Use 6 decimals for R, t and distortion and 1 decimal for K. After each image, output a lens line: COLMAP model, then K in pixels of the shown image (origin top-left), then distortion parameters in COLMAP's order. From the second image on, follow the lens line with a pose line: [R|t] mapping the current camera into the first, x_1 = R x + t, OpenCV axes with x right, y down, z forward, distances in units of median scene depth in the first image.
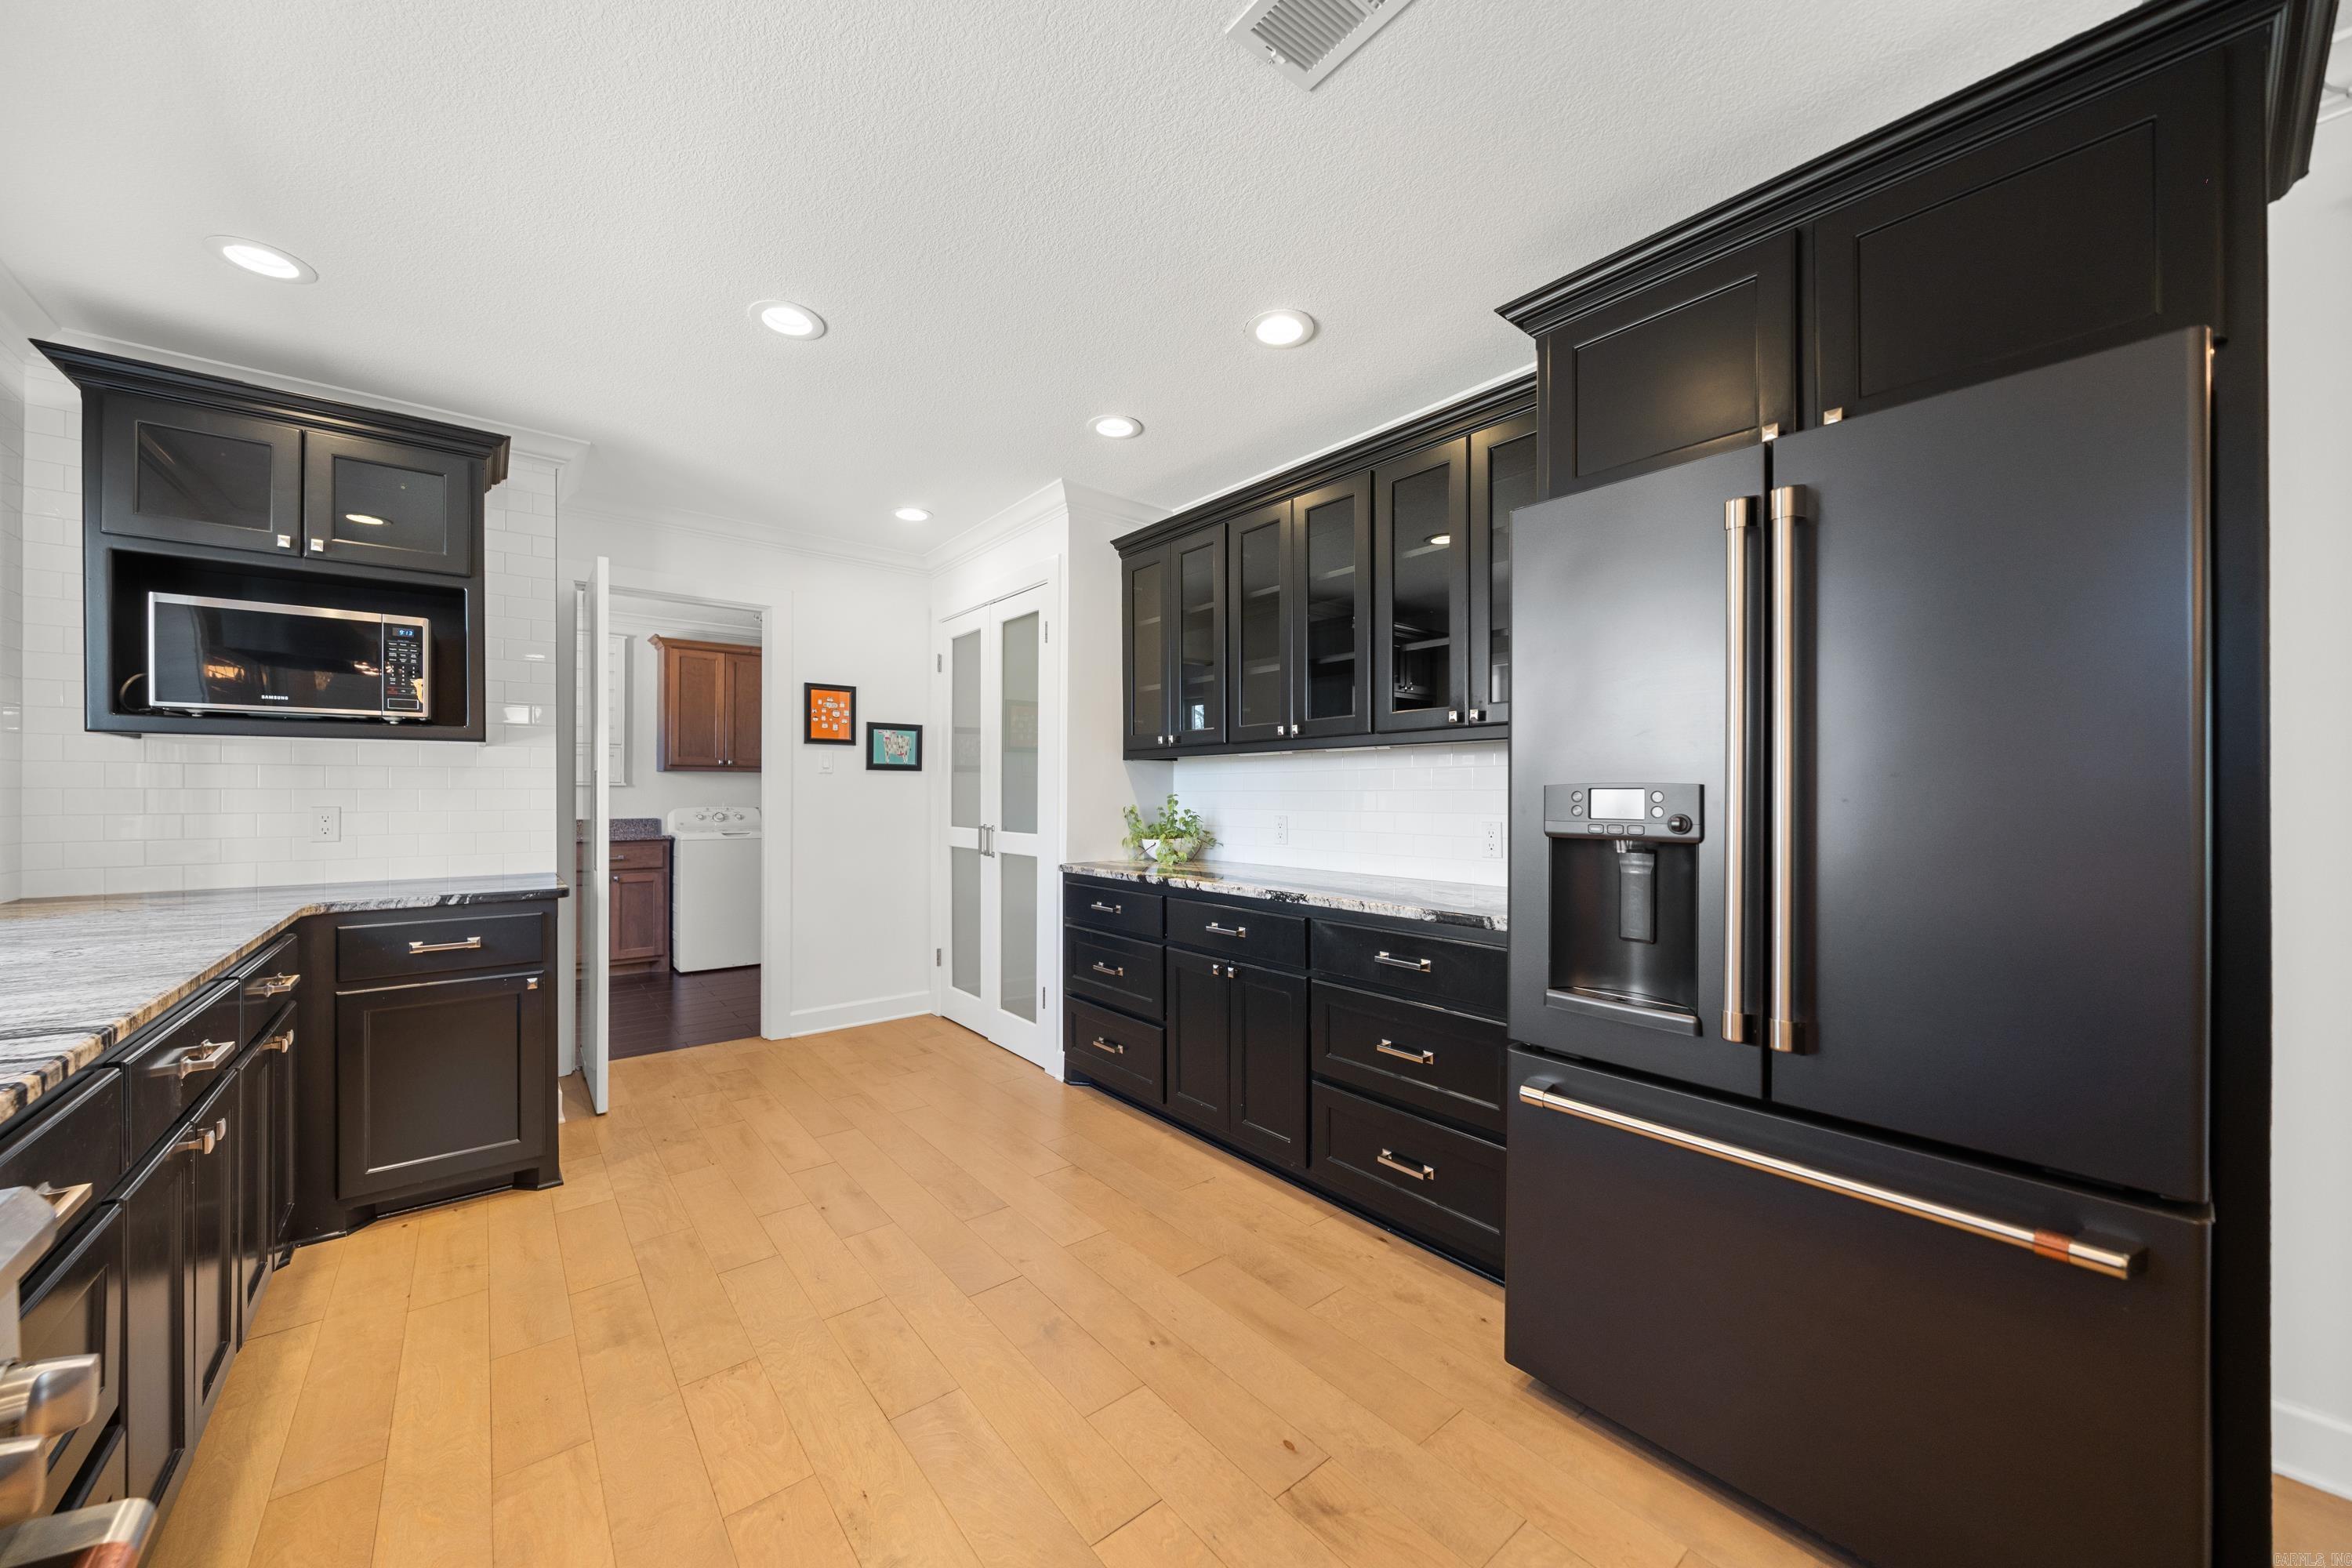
lens RADIAL K [[903.2, 0, 1176.0], [0, 903.2, 784.0], [0, 0, 1]] dist [-0.004108, 0.000011]
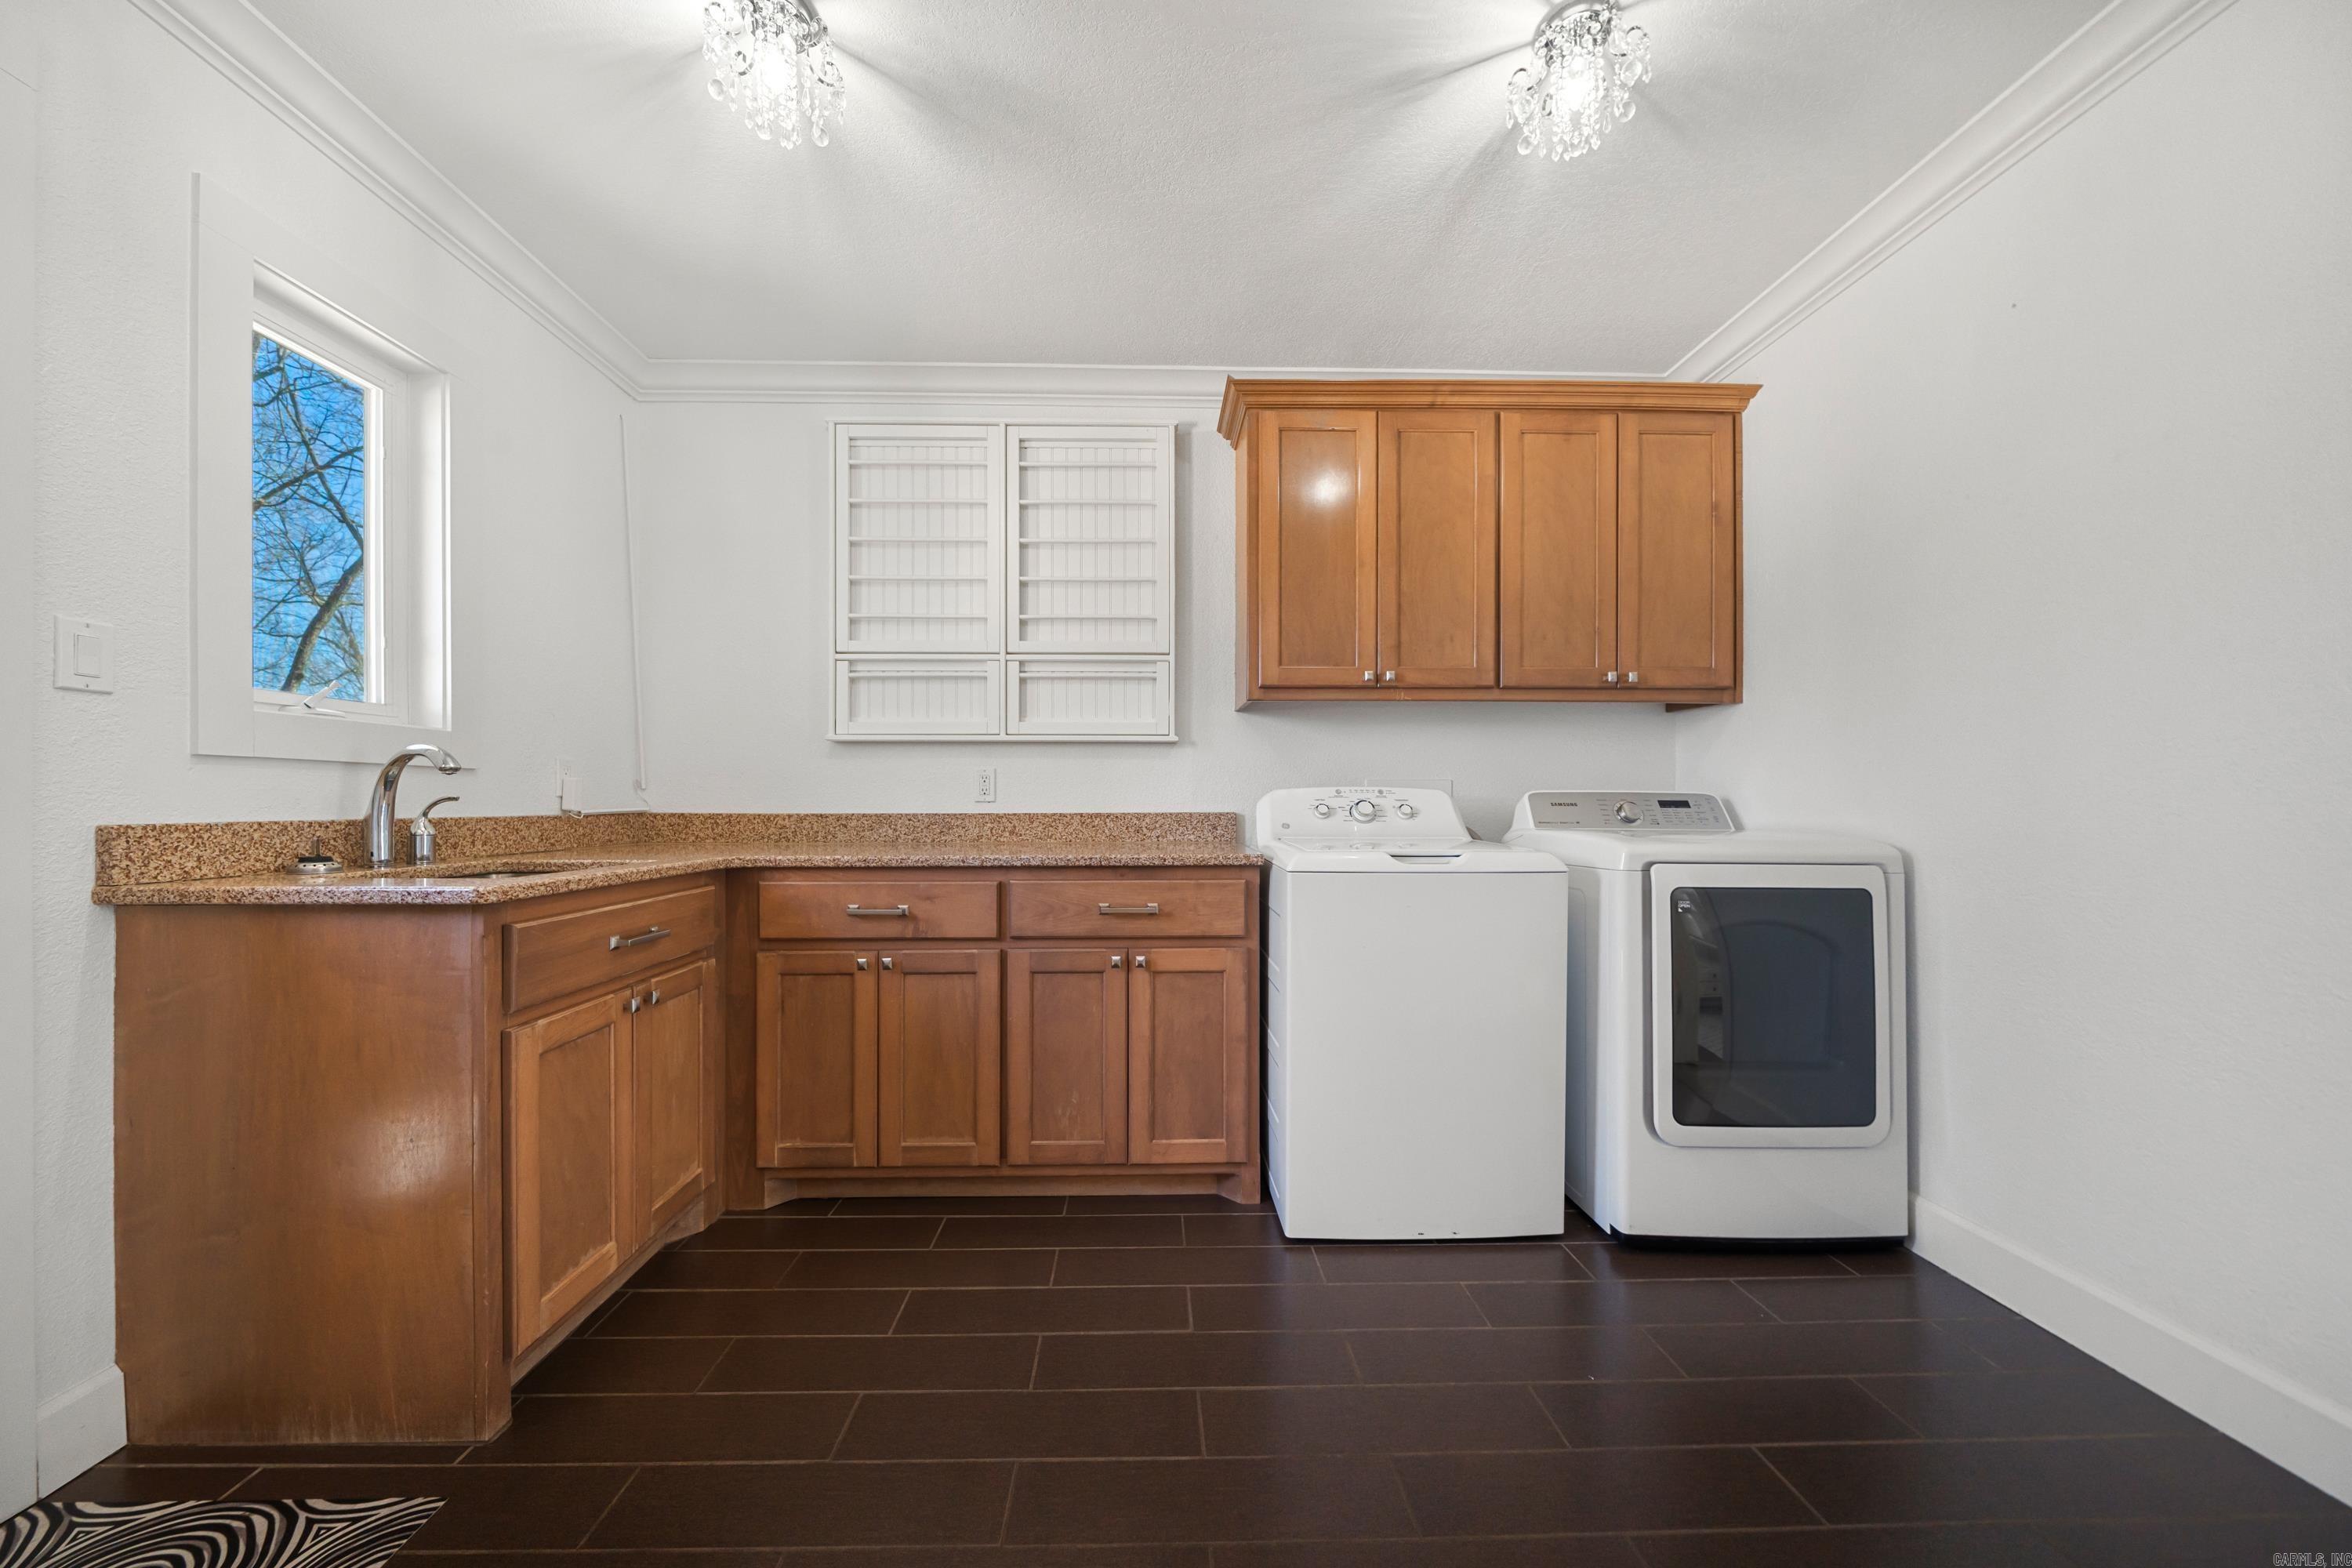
lens RADIAL K [[794.3, 0, 1166.0], [0, 794.3, 798.4], [0, 0, 1]] dist [-0.003568, -0.000037]
pose [[0.802561, -0.000546, -0.596569, -0.391450], [0.004786, 0.999973, 0.005524, 0.030644], [0.596550, -0.007288, 0.802542, 0.704879]]
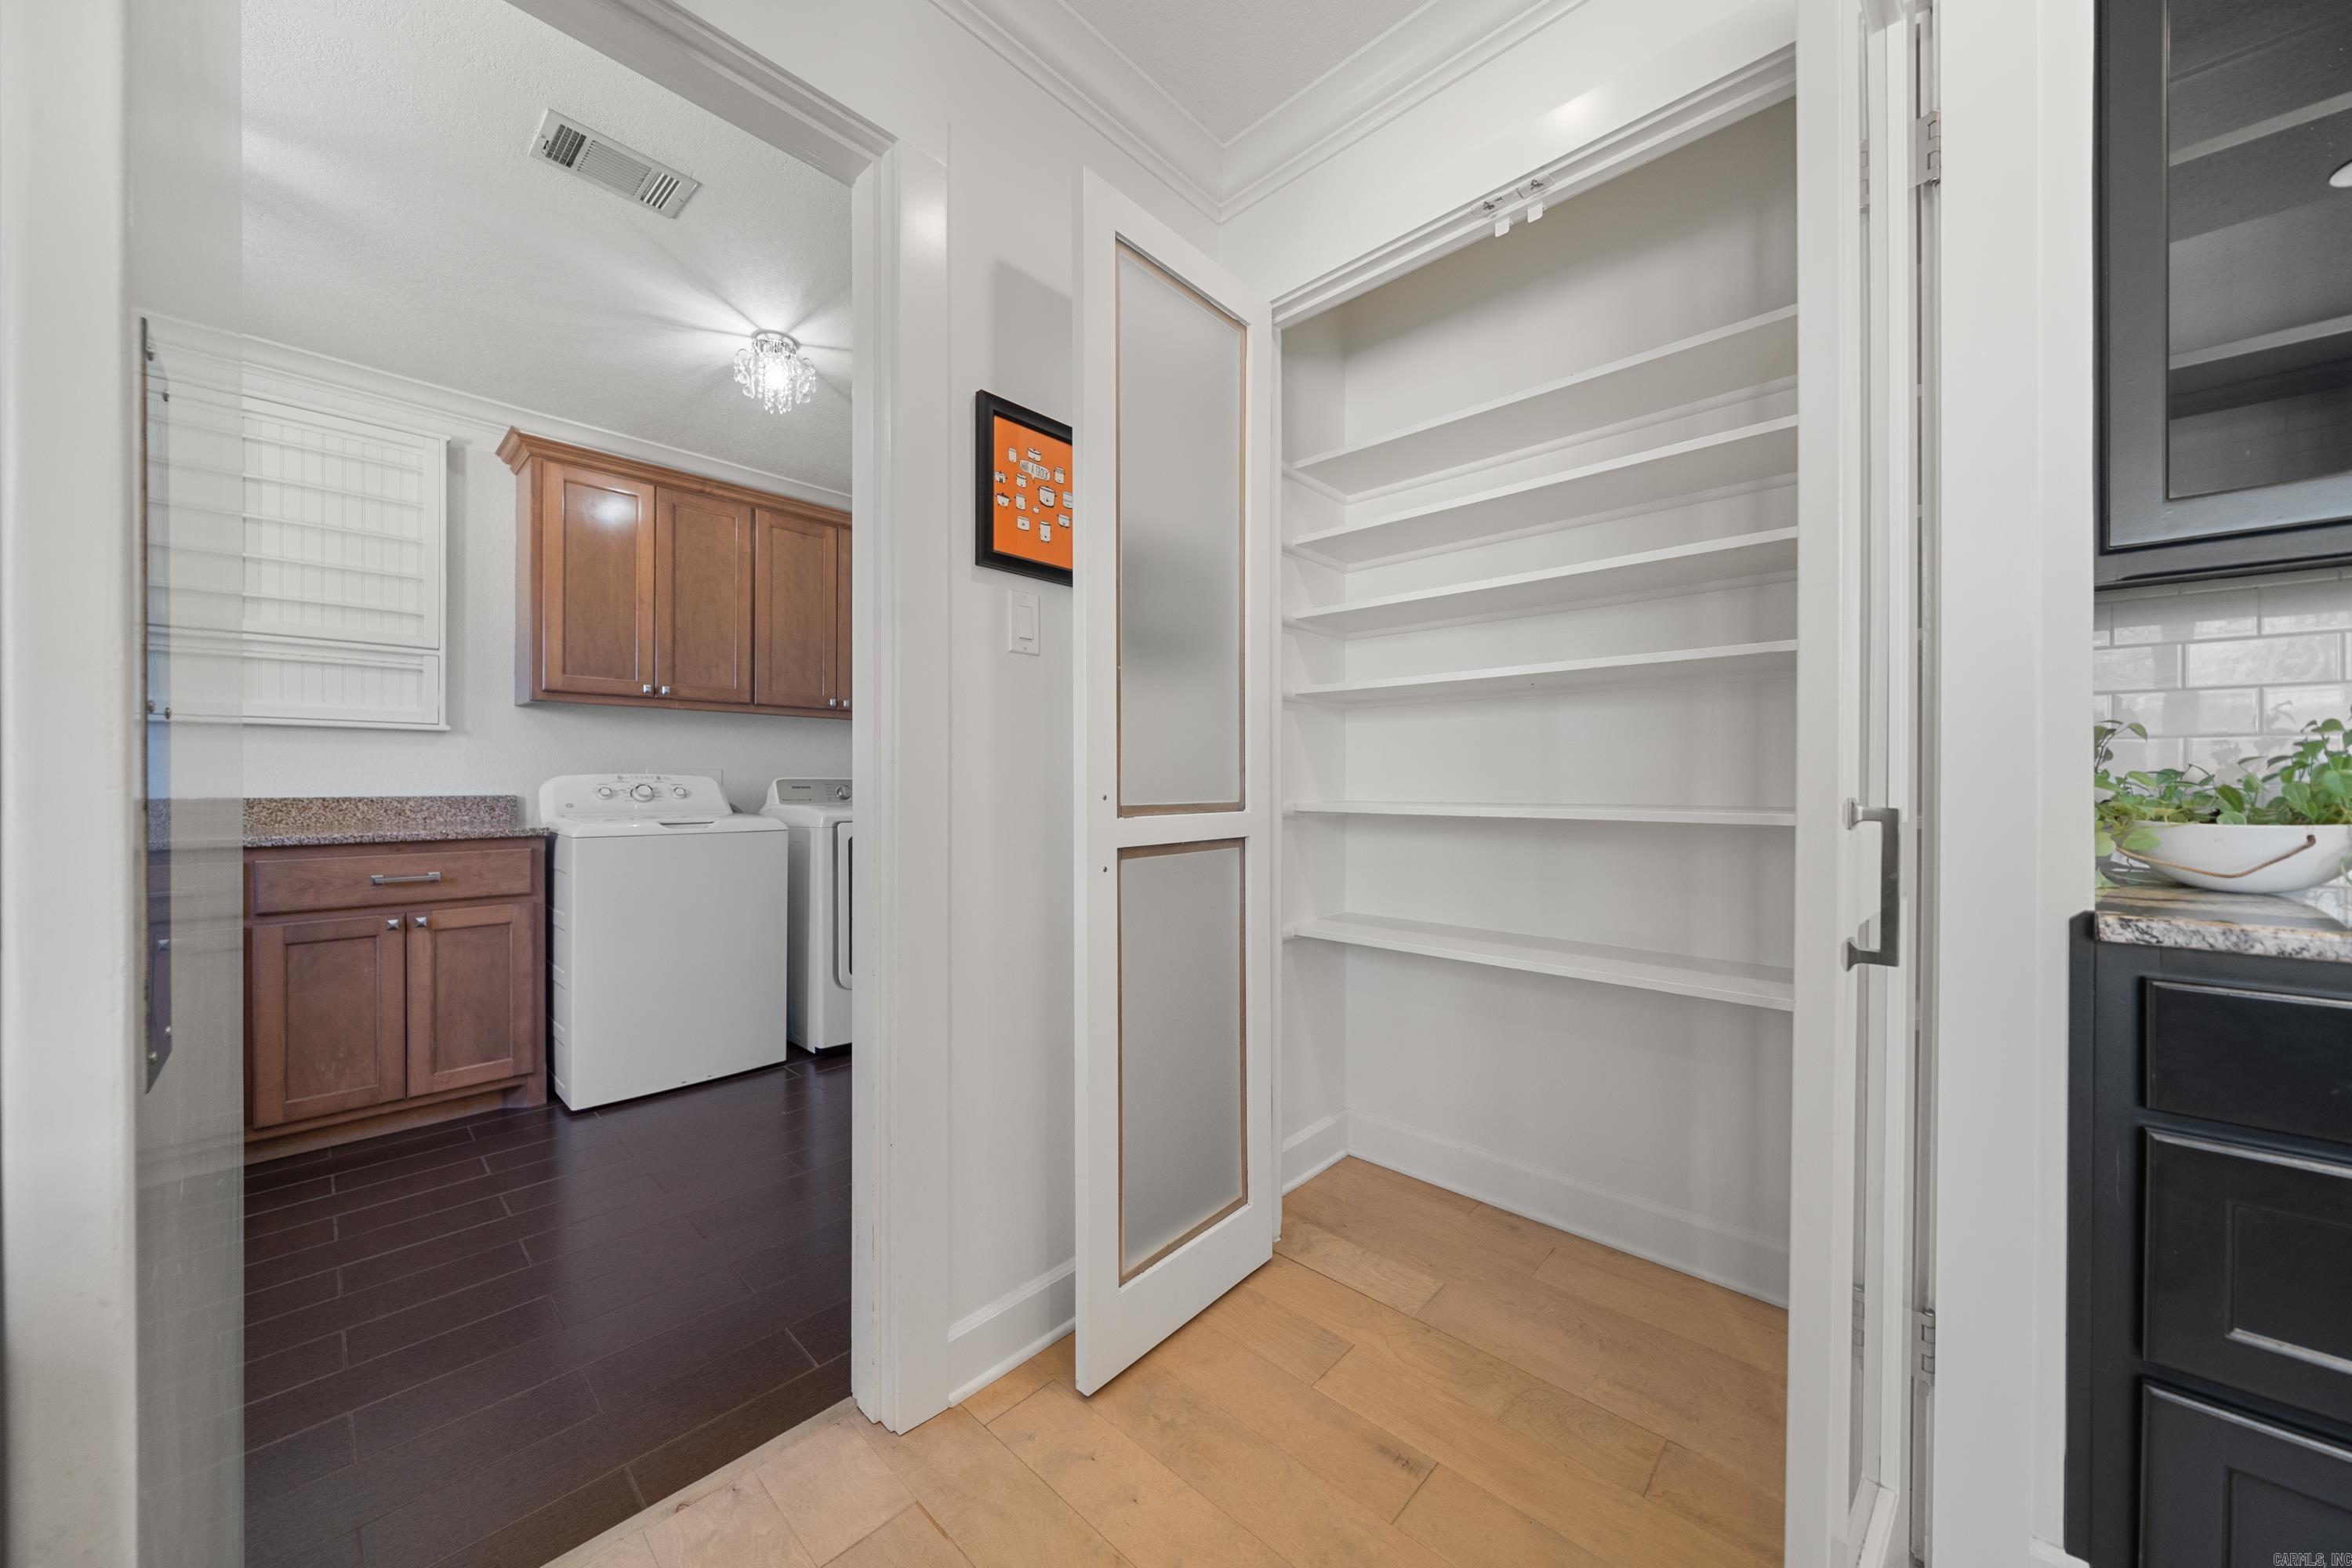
lens RADIAL K [[811.3, 0, 1155.1], [0, 811.3, 783.4], [0, 0, 1]] dist [-0.008029, -0.000015]
pose [[0.989434, 0.000493, 0.144981, -0.297855], [-0.001637, 0.999968, 0.007770, 0.028923], [-0.144972, -0.007925, 0.989404, 0.519168]]
